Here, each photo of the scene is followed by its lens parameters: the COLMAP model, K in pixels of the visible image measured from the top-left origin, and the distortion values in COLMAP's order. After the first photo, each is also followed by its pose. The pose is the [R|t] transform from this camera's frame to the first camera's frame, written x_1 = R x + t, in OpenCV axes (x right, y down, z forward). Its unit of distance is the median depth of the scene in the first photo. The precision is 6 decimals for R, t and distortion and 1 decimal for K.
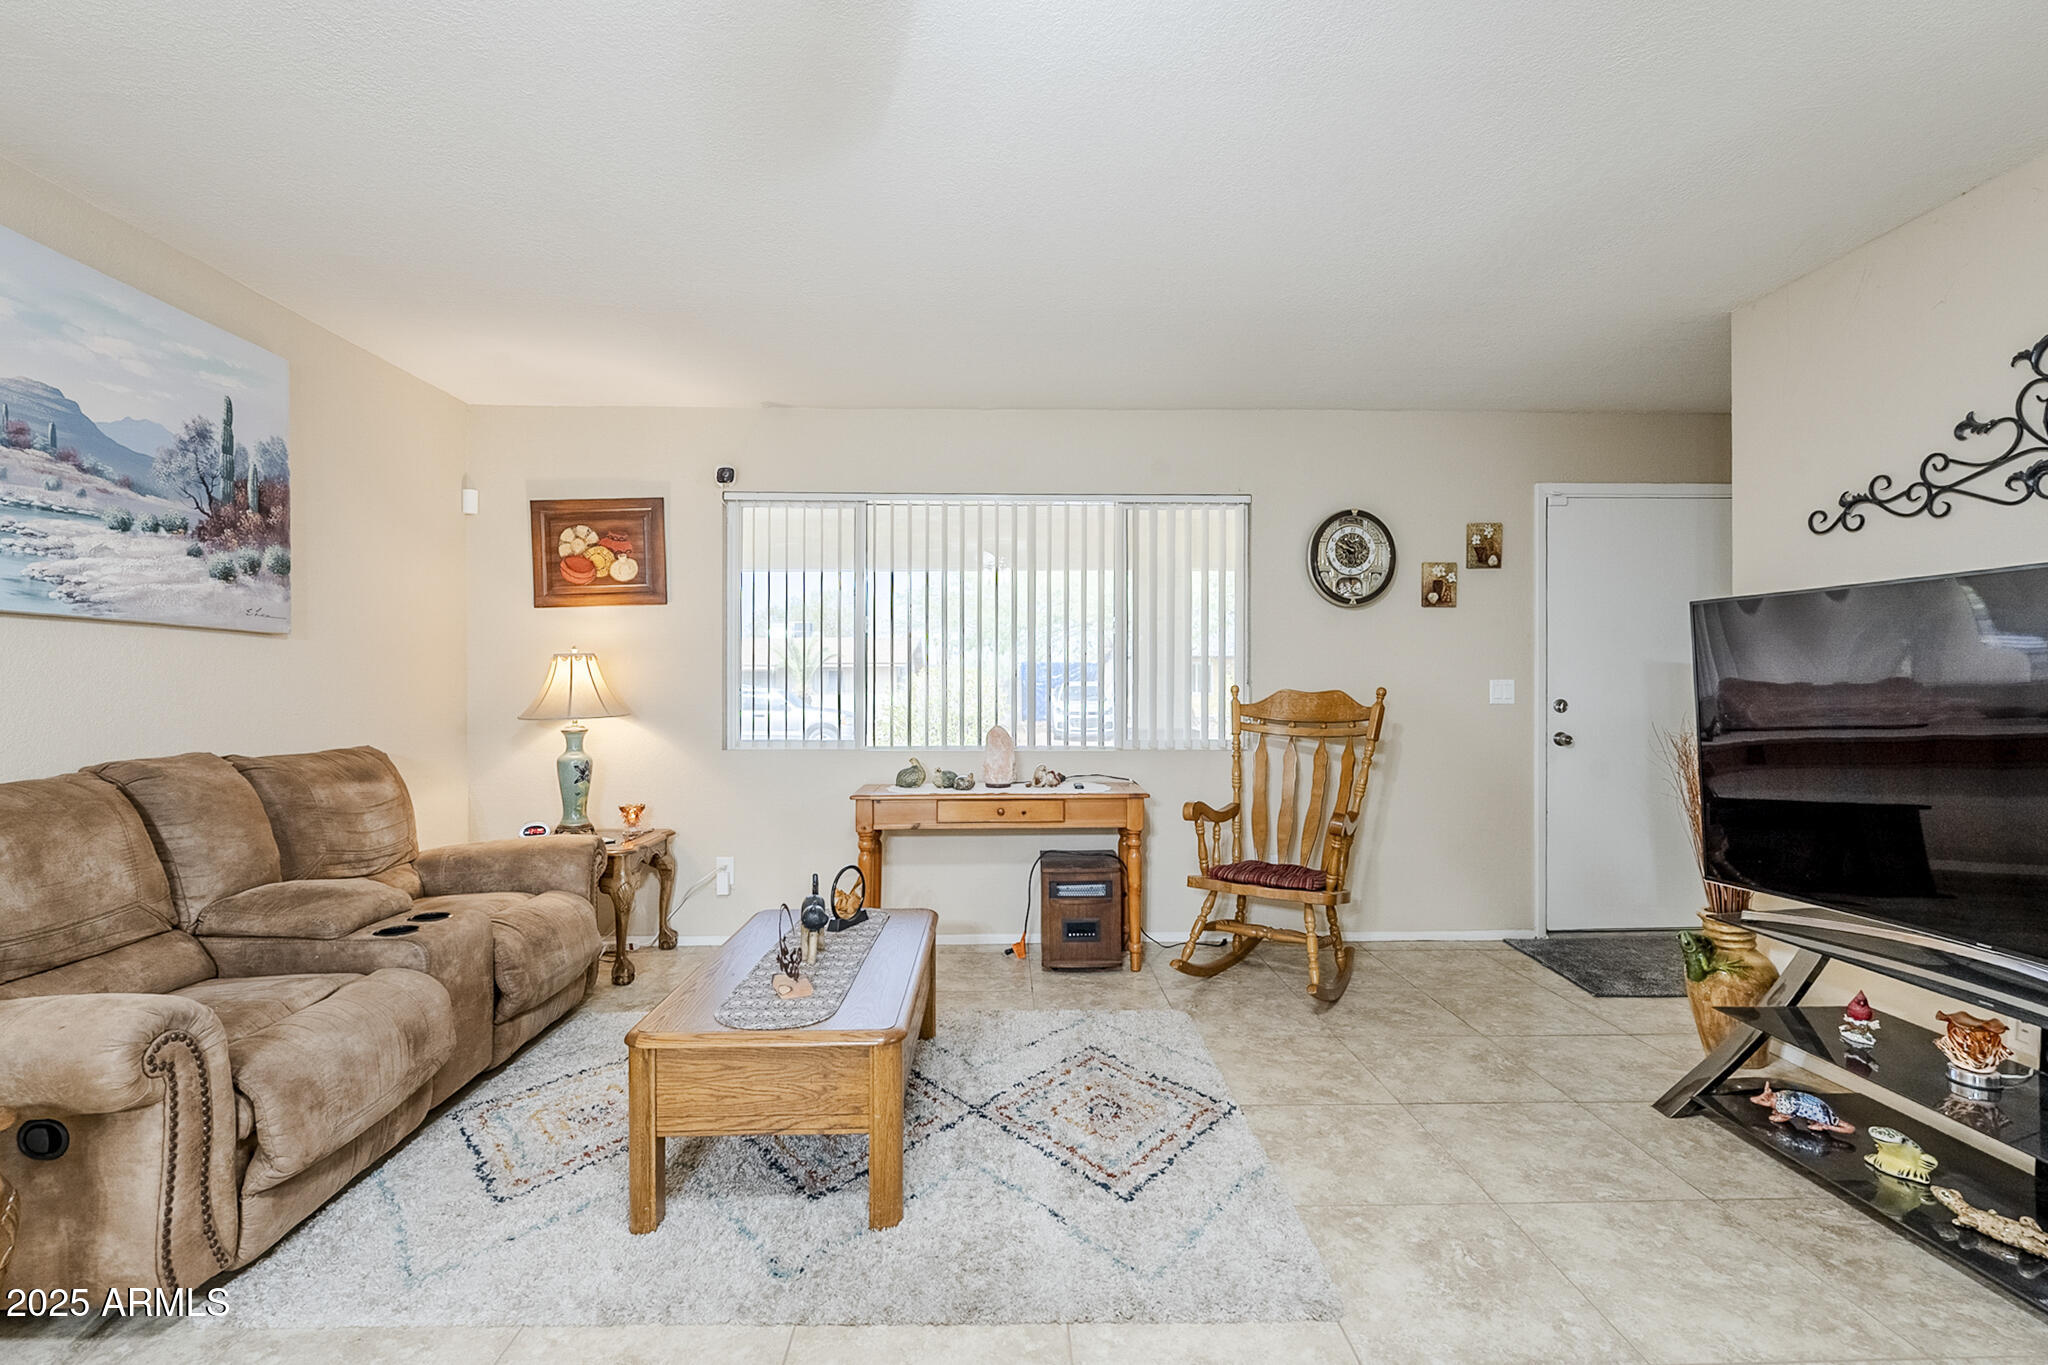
lens RADIAL K [[931.4, 0, 1023.0], [0, 931.4, 682.4], [0, 0, 1]] dist [-0.001204, 0.000453]
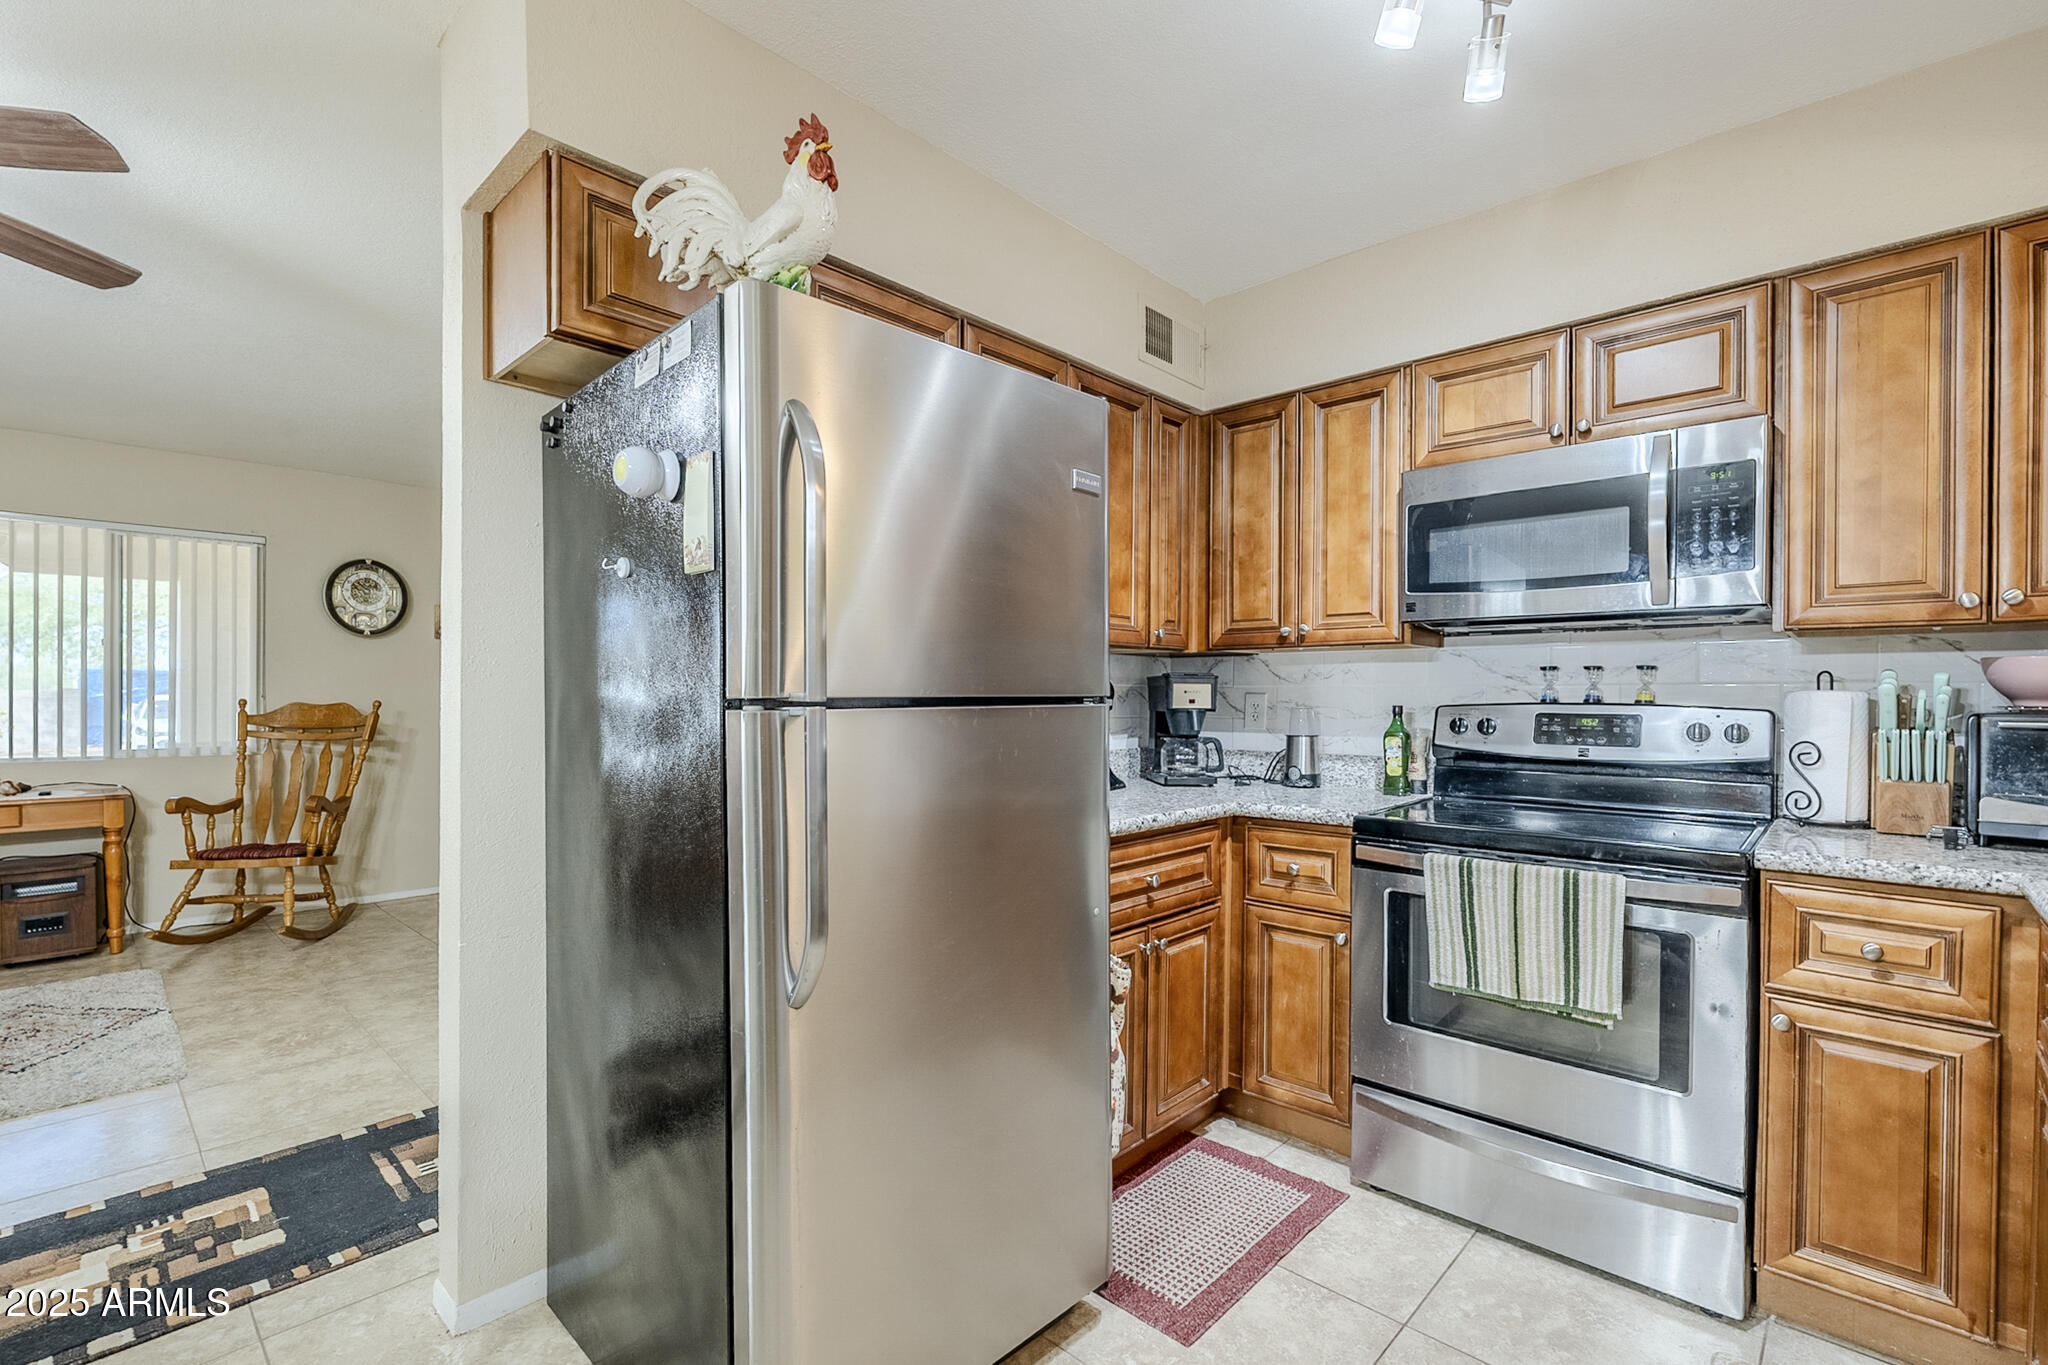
lens RADIAL K [[913.9, 0, 1021.2], [0, 913.9, 701.5], [0, 0, 1]] dist [-0.001094, 0.000061]
pose [[0.705627, -0.000238, 0.708584, 0.149216], [-0.002704, 0.999992, 0.003029, 0.001032], [-0.708579, -0.004053, 0.705620, -0.725490]]
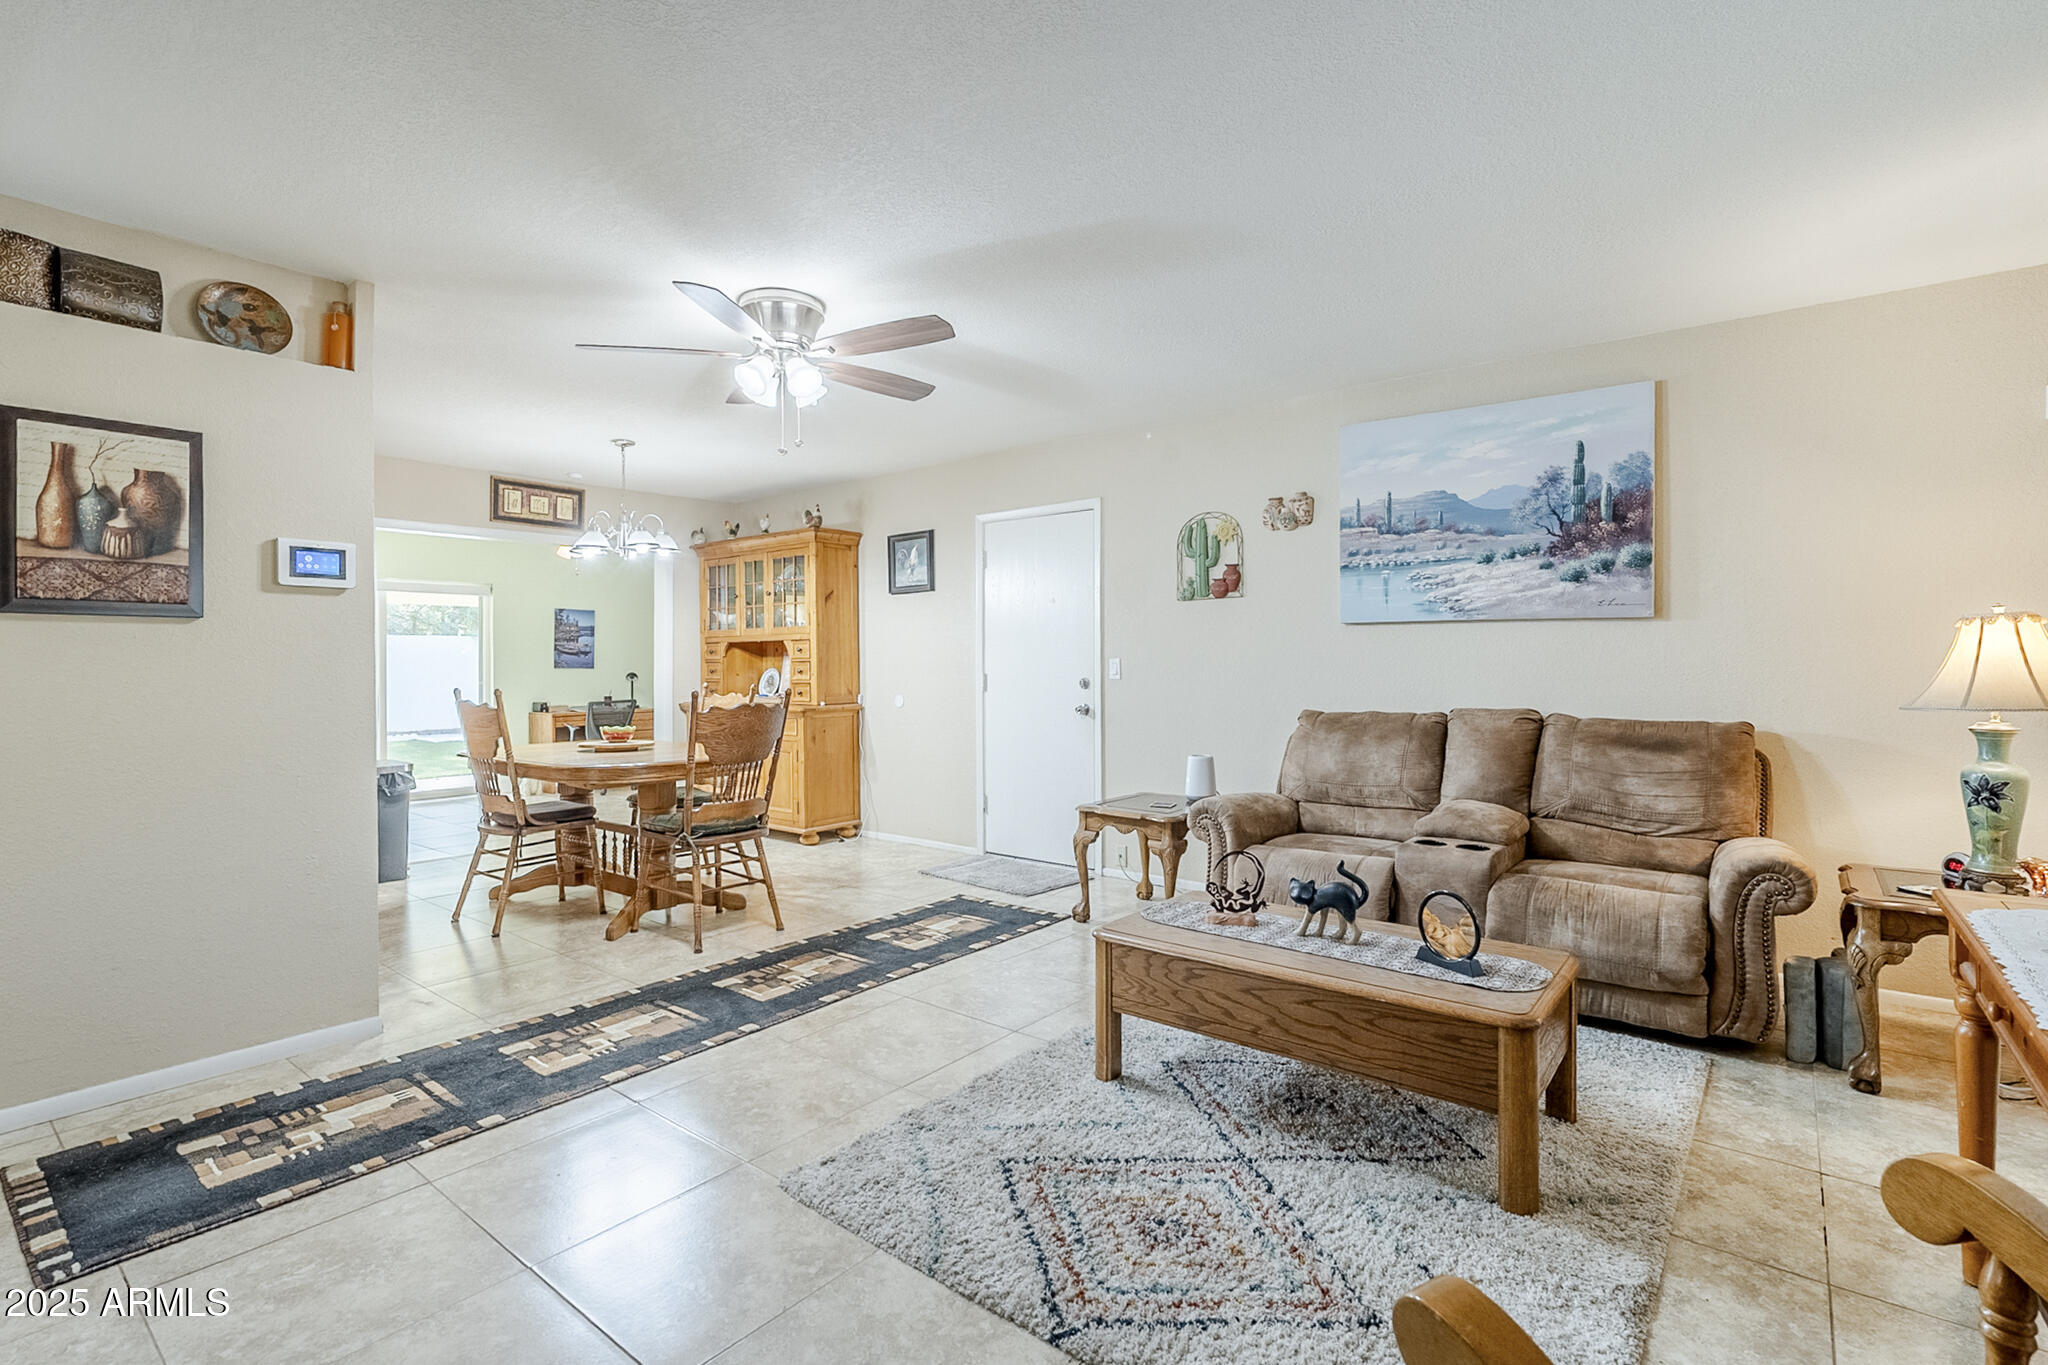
lens RADIAL K [[953.0, 0, 1028.0], [0, 953.0, 656.1], [0, 0, 1]] dist [-0.000094, -0.000847]
pose [[-0.644843, -0.002132, -0.764312, 0.659249], [0.003947, 0.999973, -0.006119, 0.001100], [0.764305, -0.006963, -0.644818, 1.249154]]
